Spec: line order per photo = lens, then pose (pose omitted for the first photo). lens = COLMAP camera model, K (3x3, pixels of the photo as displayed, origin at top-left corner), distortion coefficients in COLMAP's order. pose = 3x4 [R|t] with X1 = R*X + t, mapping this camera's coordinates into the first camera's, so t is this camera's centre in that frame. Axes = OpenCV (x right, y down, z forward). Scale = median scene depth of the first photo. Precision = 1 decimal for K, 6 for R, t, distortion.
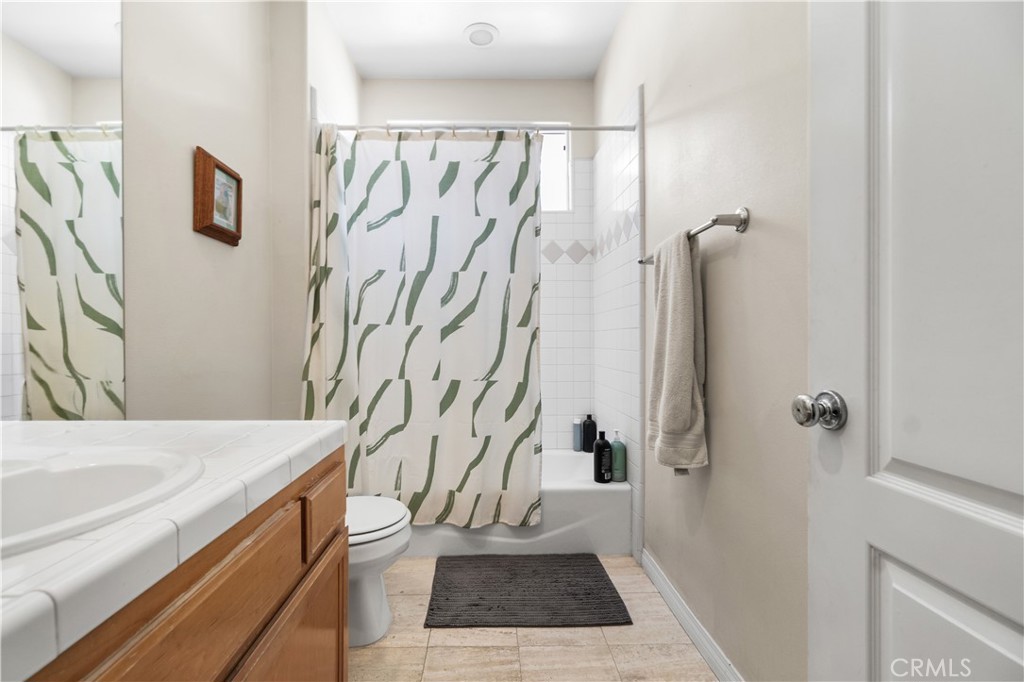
lens RADIAL K [[452.3, 0, 511.6], [0, 452.3, 341.0], [0, 0, 1]] dist [-0.004056, -0.000734]
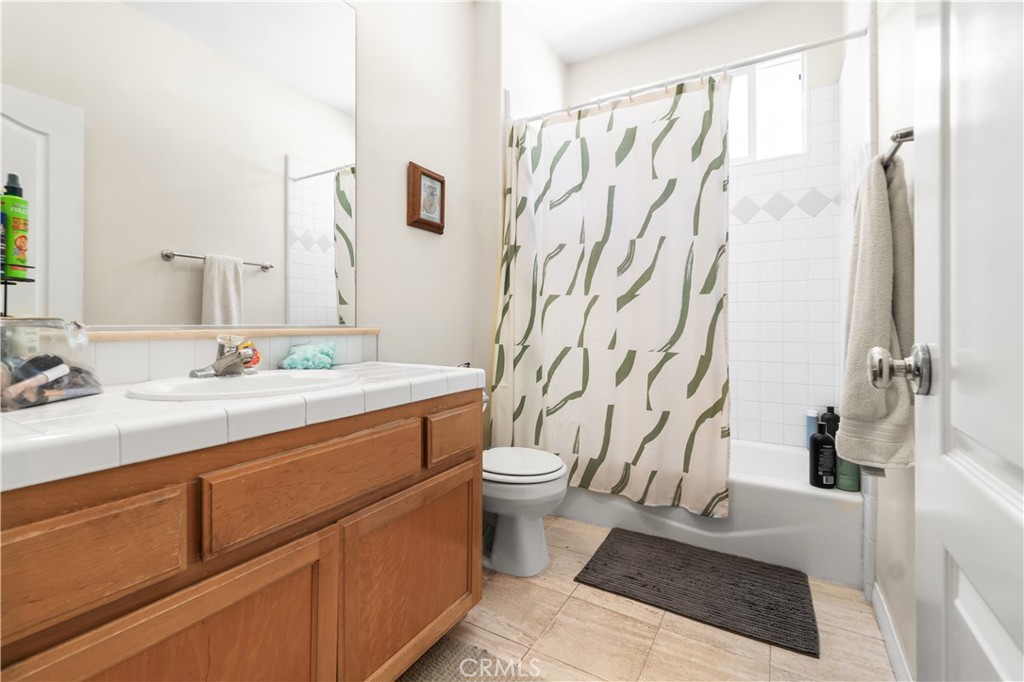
lens RADIAL K [[469.4, 0, 489.9], [0, 469.4, 317.5], [0, 0, 1]] dist [0.003256, 0.000209]
pose [[0.835470, 0.002078, -0.549532, 0.179592], [-0.007329, 0.999946, -0.007361, 0.025804], [0.549487, 0.010178, 0.835440, -0.017292]]
